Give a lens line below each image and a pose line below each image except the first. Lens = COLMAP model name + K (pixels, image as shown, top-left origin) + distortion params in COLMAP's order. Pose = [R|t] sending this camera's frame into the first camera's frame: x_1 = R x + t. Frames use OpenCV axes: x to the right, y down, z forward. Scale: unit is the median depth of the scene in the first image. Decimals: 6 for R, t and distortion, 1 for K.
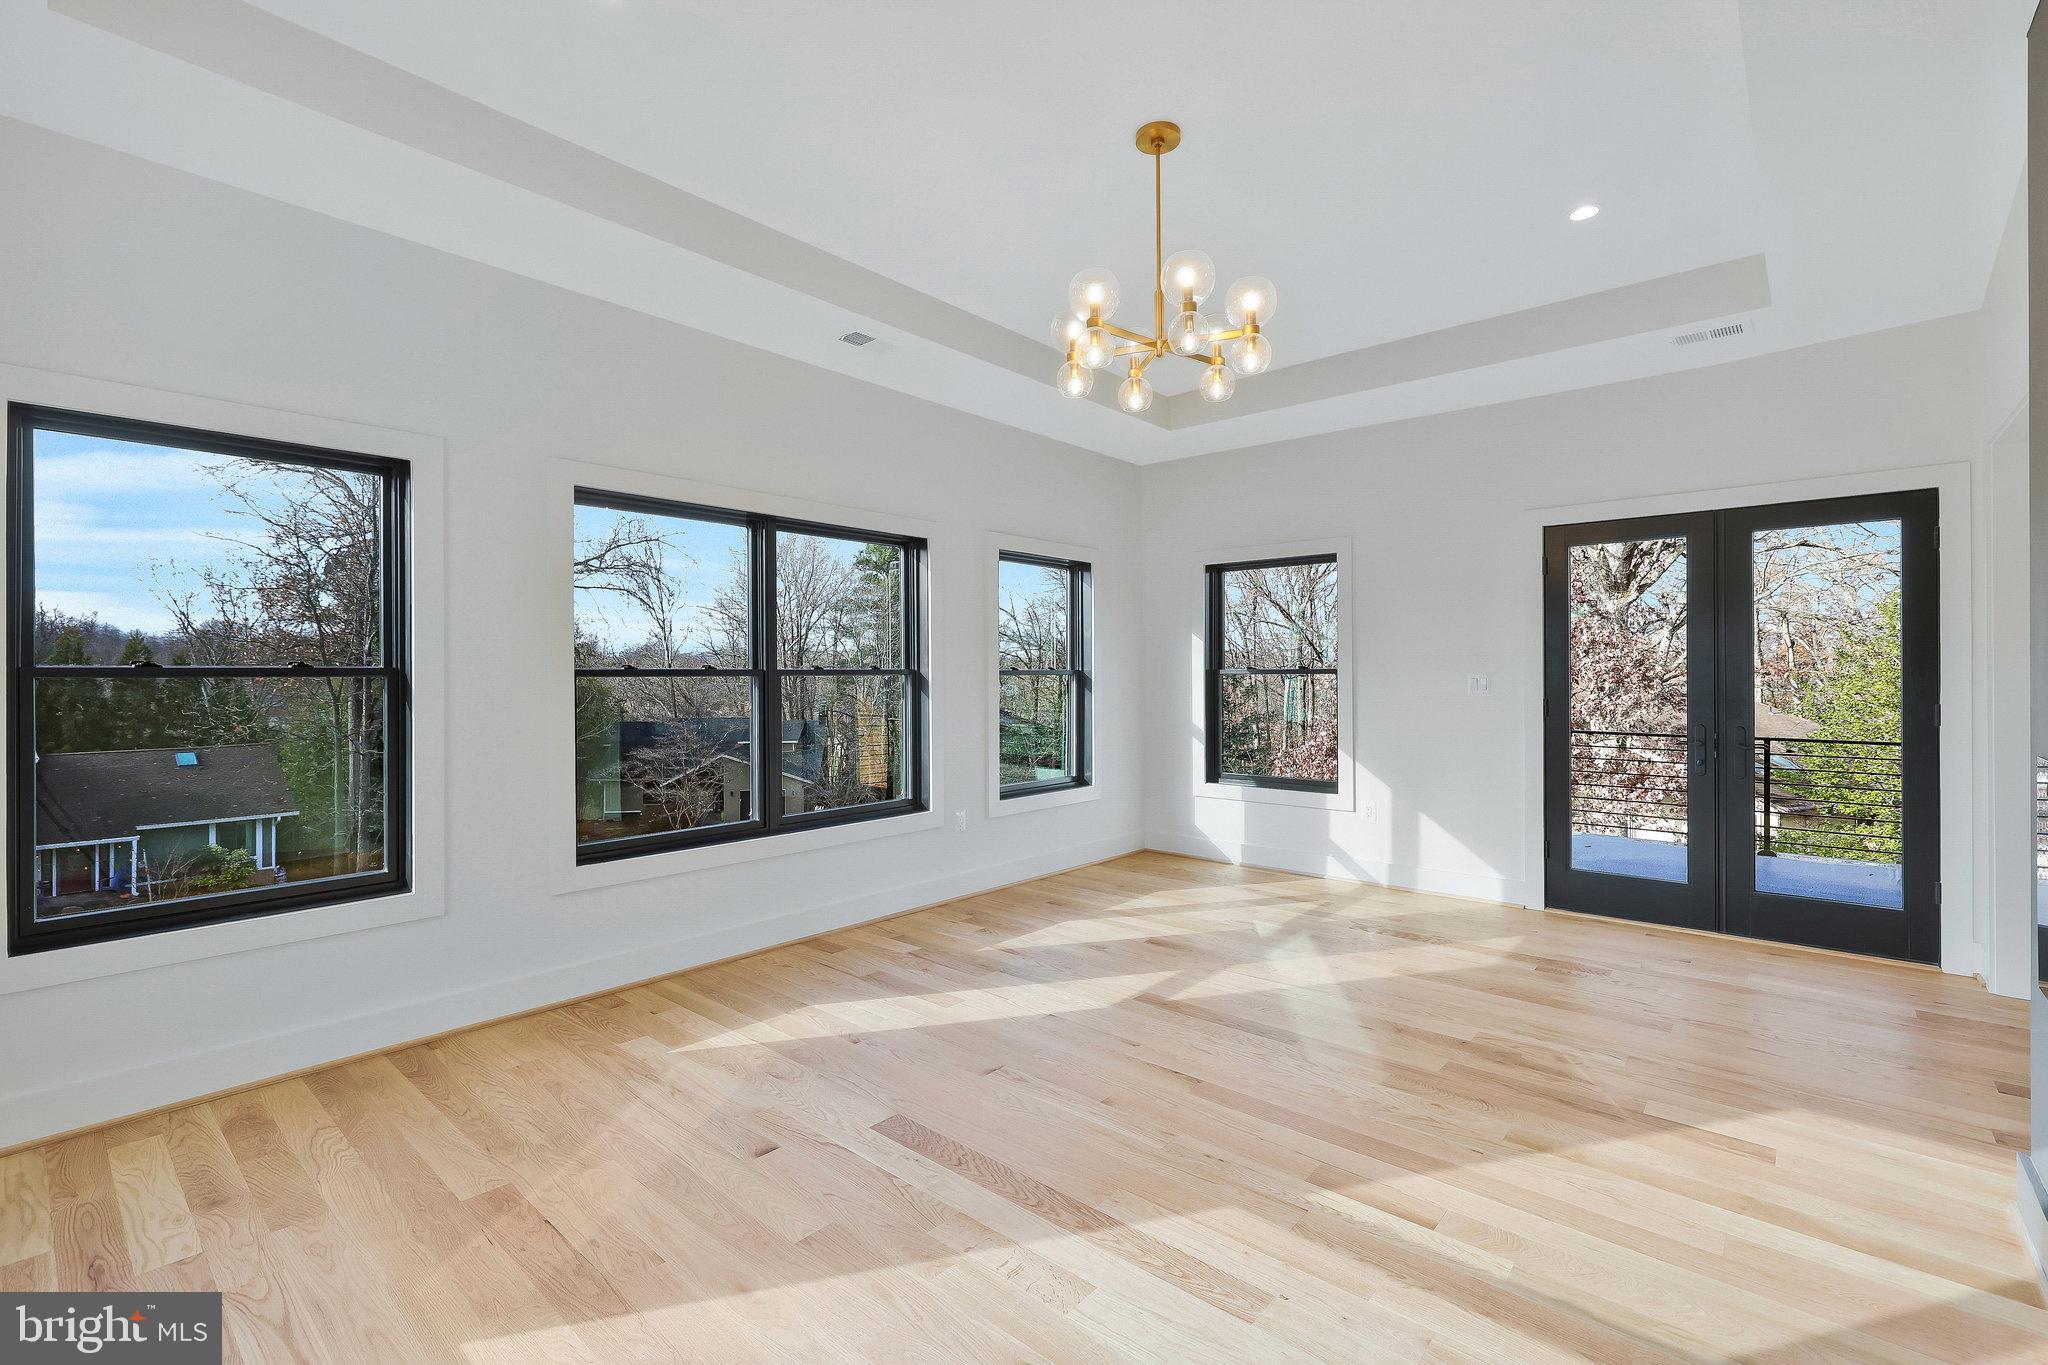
lens RADIAL K [[912.1, 0, 1024.0], [0, 912.1, 682.5], [0, 0, 1]] dist [-0.001163, -0.000219]
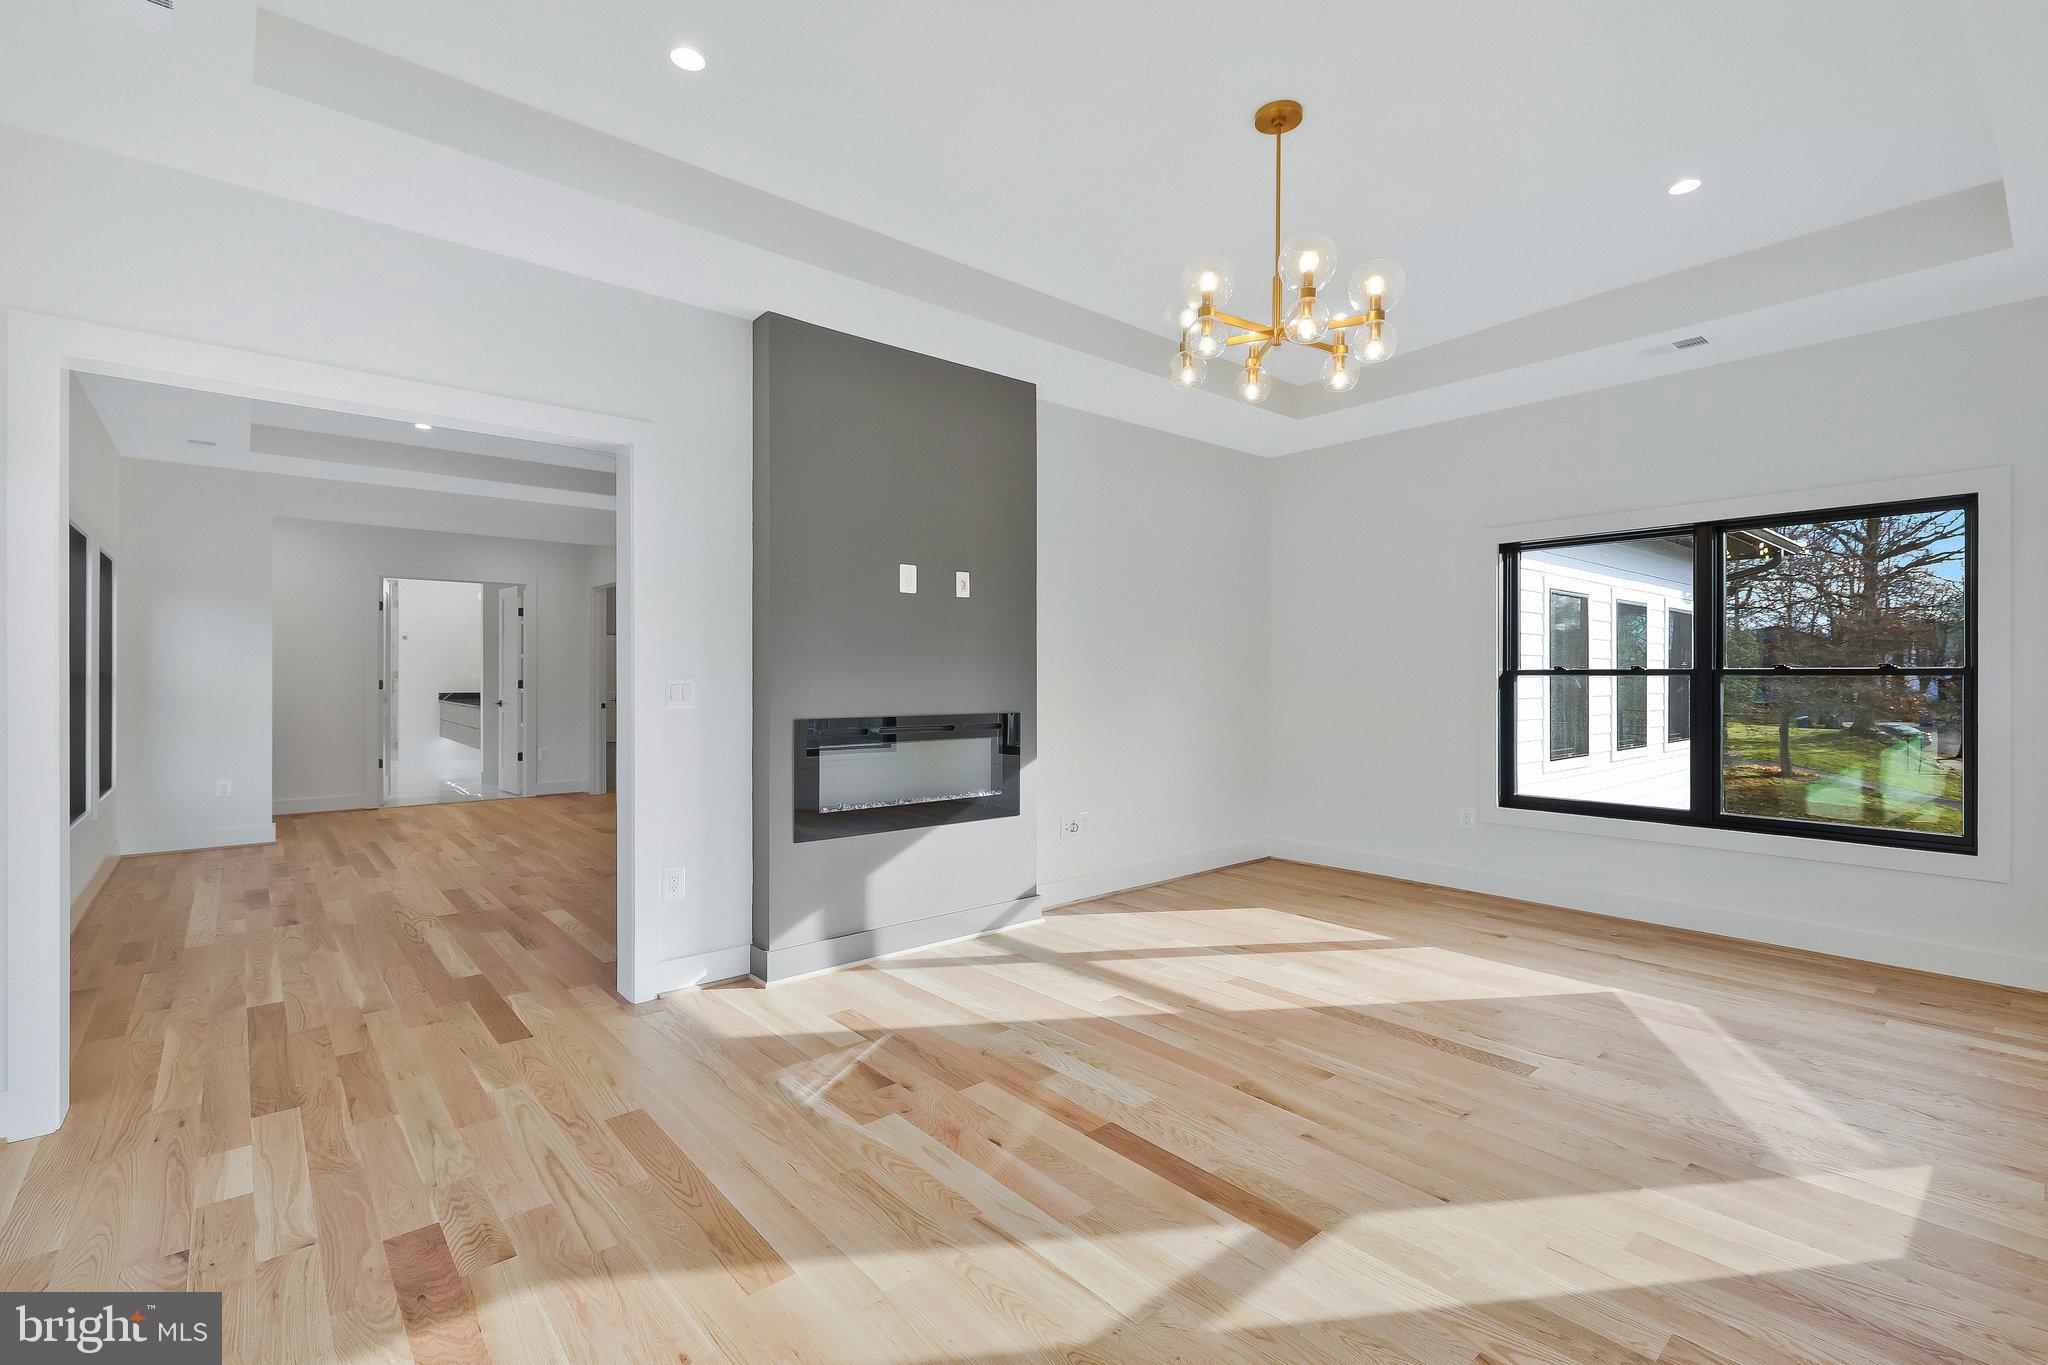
lens RADIAL K [[912.1, 0, 1024.0], [0, 912.1, 682.5], [0, 0, 1]] dist [-0.001163, -0.000219]
pose [[-0.989252, 0.002841, 0.146190, 0.302276], [0.005440, 0.999834, 0.017385, -0.024015], [-0.146116, 0.017994, -0.989104, 2.208092]]
